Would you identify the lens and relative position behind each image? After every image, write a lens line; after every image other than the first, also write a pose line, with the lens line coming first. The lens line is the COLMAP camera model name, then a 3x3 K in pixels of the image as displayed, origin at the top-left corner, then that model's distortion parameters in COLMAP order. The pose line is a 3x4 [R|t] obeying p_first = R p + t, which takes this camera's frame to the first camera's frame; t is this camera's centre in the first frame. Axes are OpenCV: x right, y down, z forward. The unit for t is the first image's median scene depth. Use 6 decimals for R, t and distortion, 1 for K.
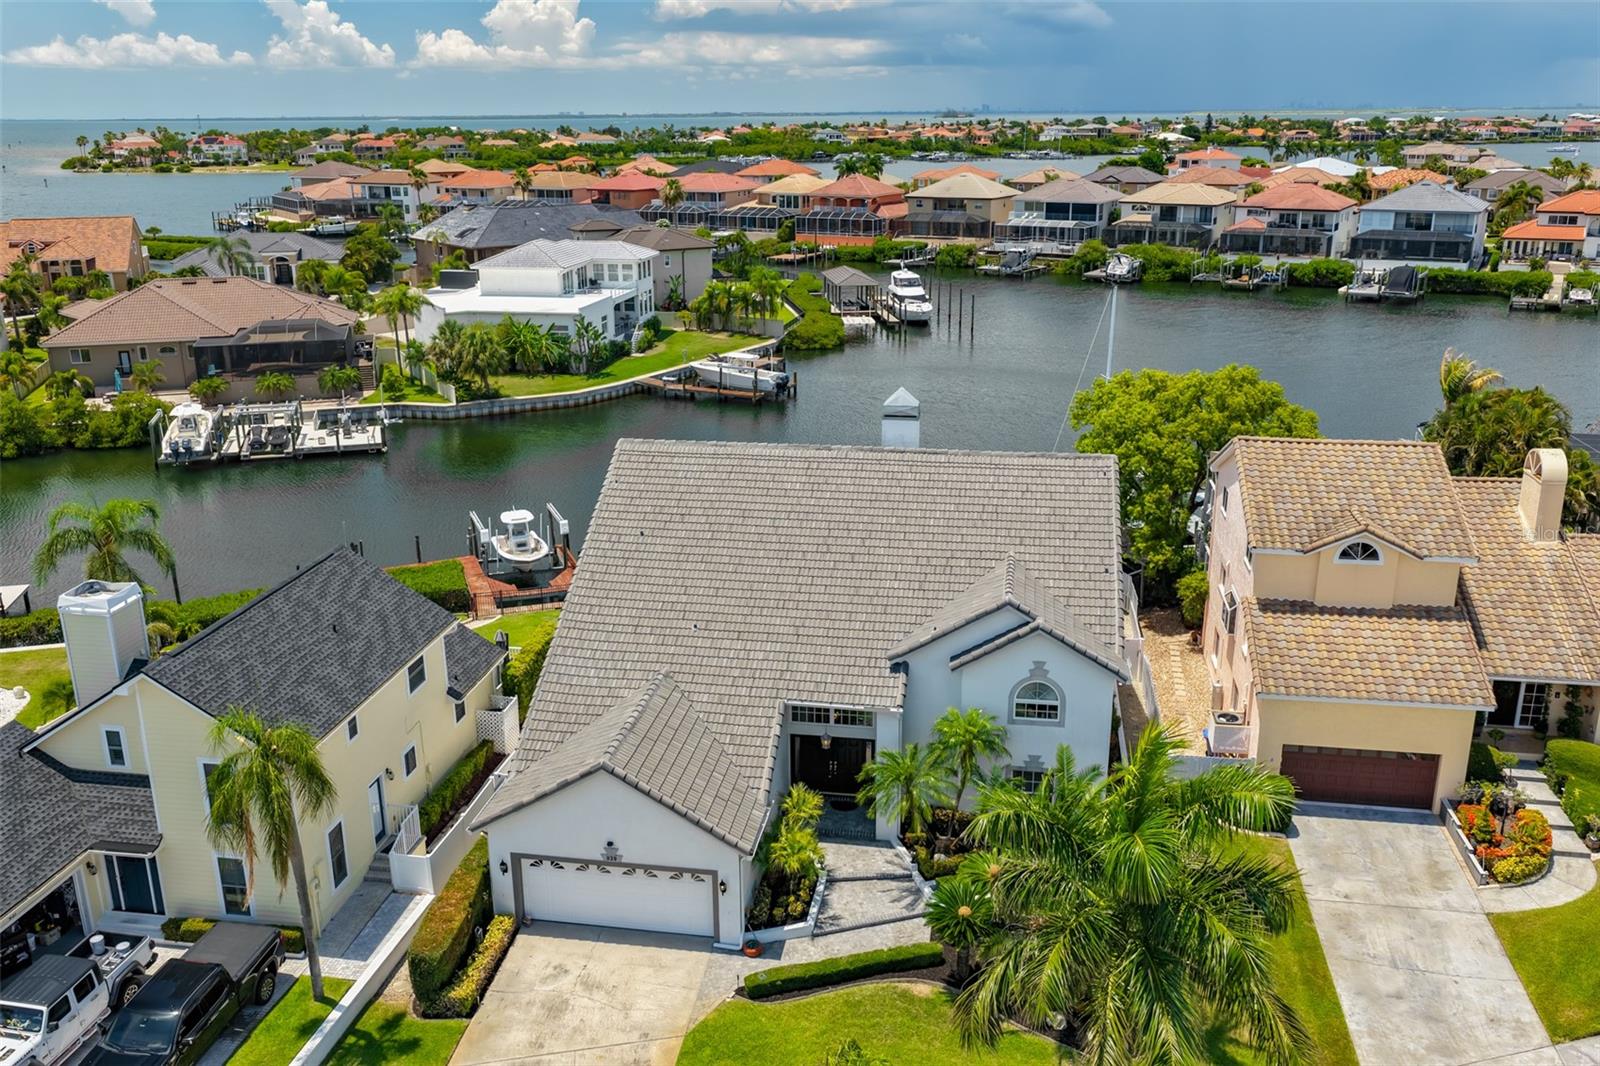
lens RADIAL K [[1325.4, 0, 800.0], [0, 1325.4, 533.0], [0, 0, 1]] dist [-0.013352, 0.033749]
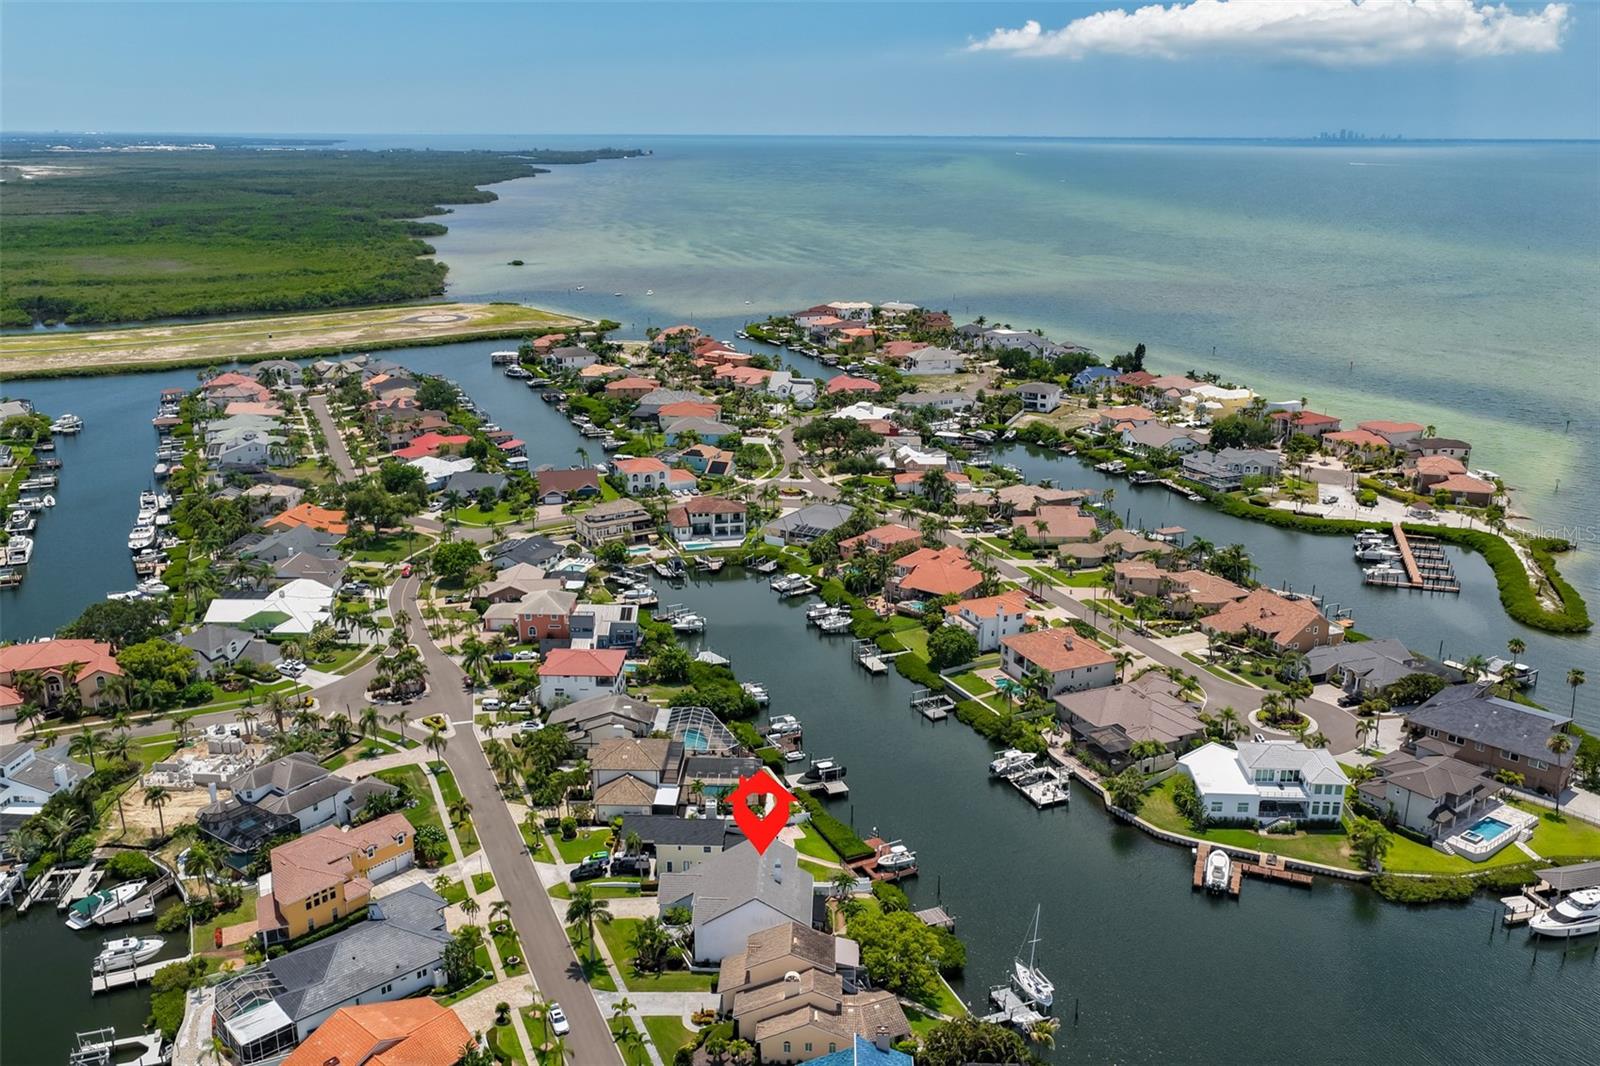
lens RADIAL K [[1325.4, 0, 800.0], [0, 1325.4, 533.0], [0, 0, 1]] dist [-0.013352, 0.033749]
pose [[0.130827, 0.294857, -0.946543, 3.565698], [-0.305244, 0.920349, 0.244508, -2.004488], [0.943245, 0.256938, 0.210410, 0.011571]]
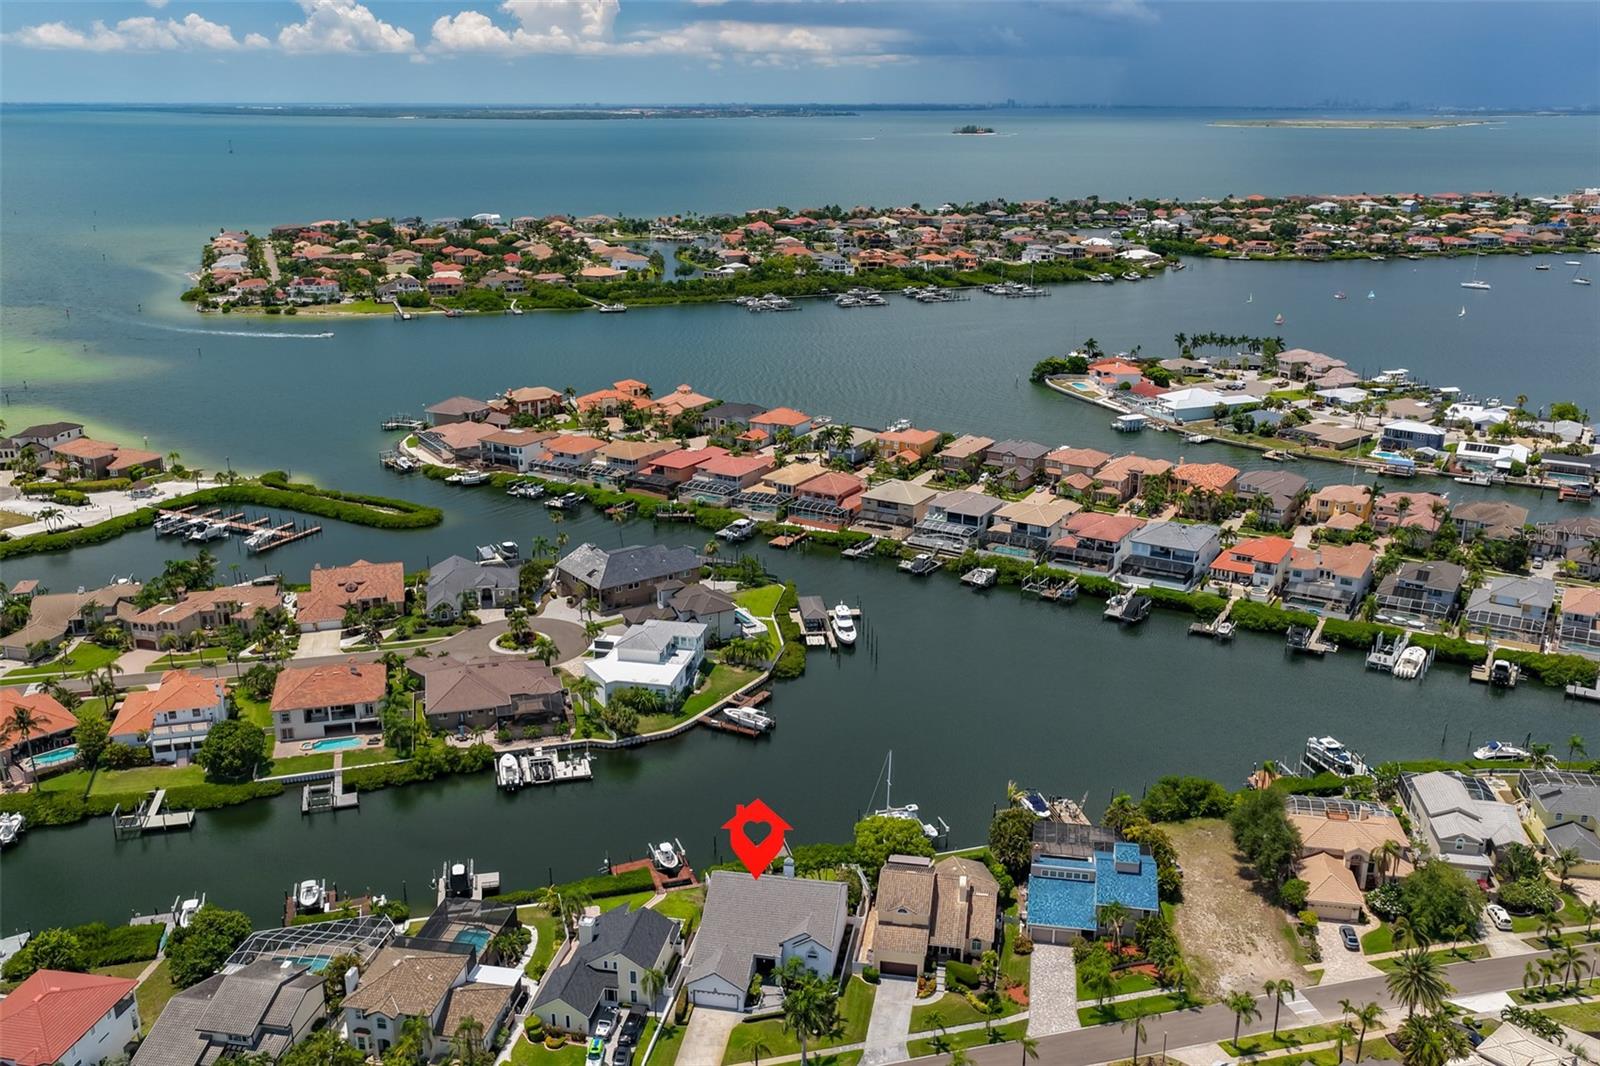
lens RADIAL K [[1367.9, 0, 800.0], [0, 1367.9, 533.0], [0, 0, 1]] dist [-0.011379, 0.006861]
pose [[0.999851, 0.012419, -0.011977, 0.147333], [-0.012411, 0.999923, 0.000726, -1.055511], [0.011985, -0.000577, 0.999928, -2.917458]]
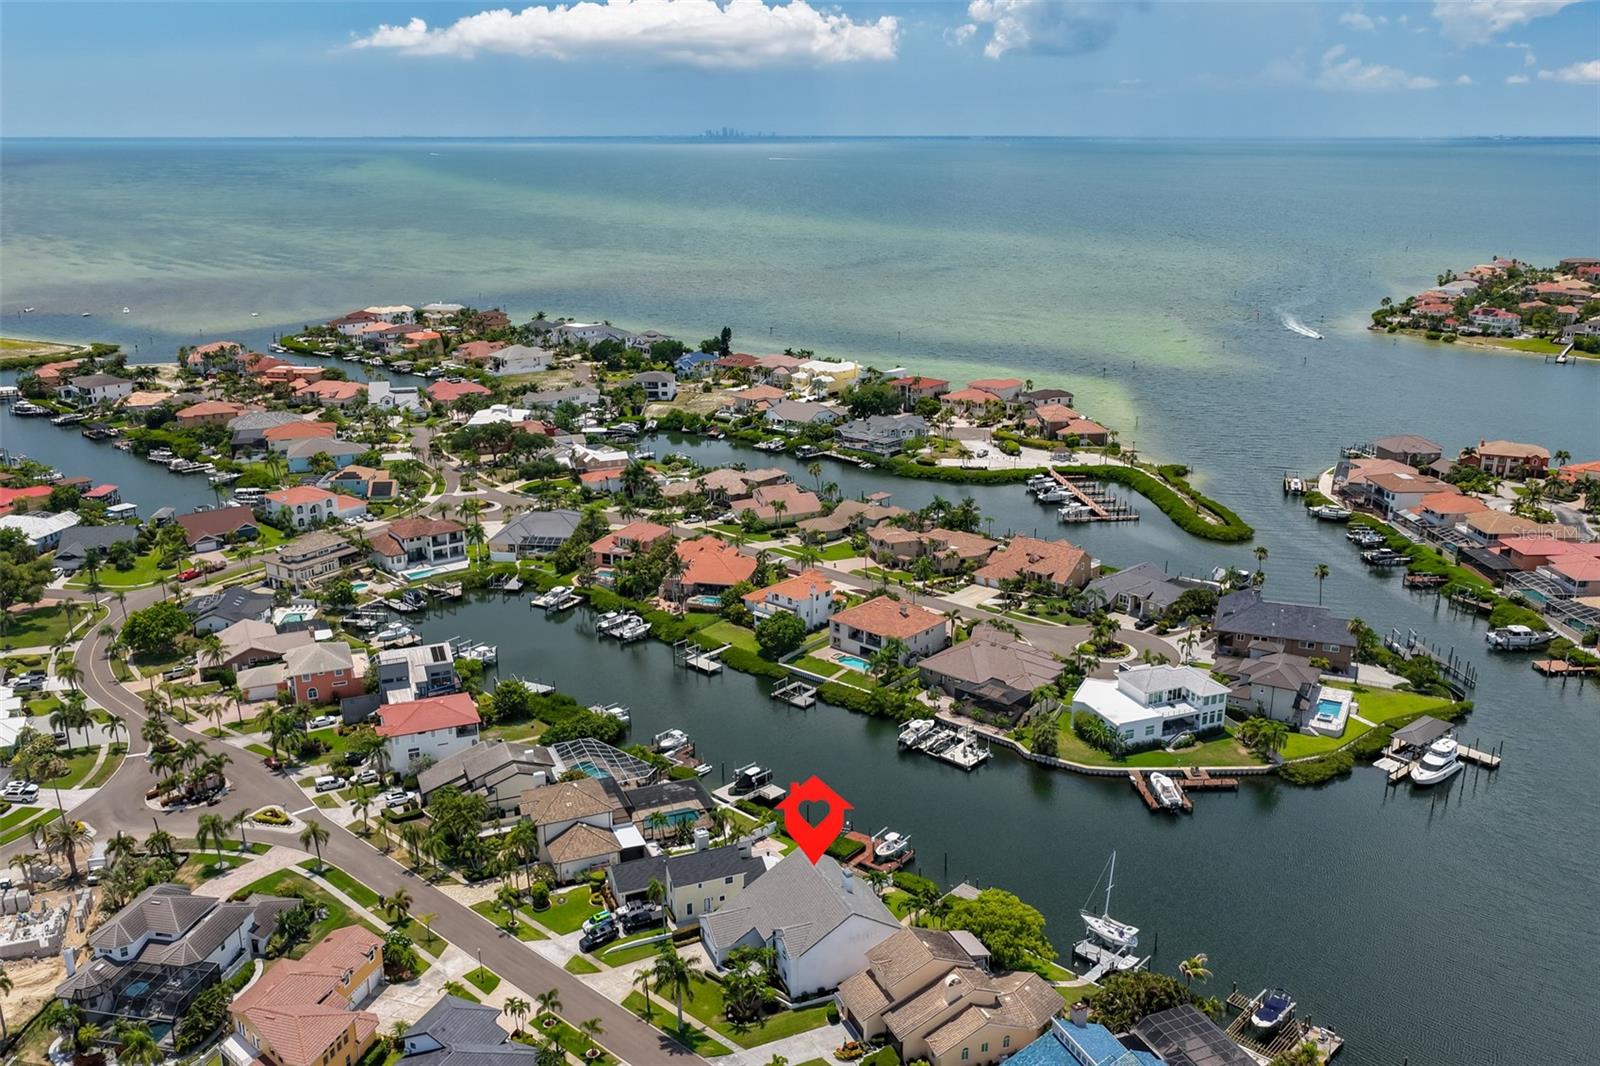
lens RADIAL K [[1325.4, 0, 800.0], [0, 1325.4, 533.0], [0, 0, 1]] dist [-0.013352, 0.033749]
pose [[0.532147, 0.251304, -0.808496, 2.781290], [-0.258711, 0.957524, 0.127344, -1.452331], [0.806157, 0.141401, 0.574558, -1.341409]]
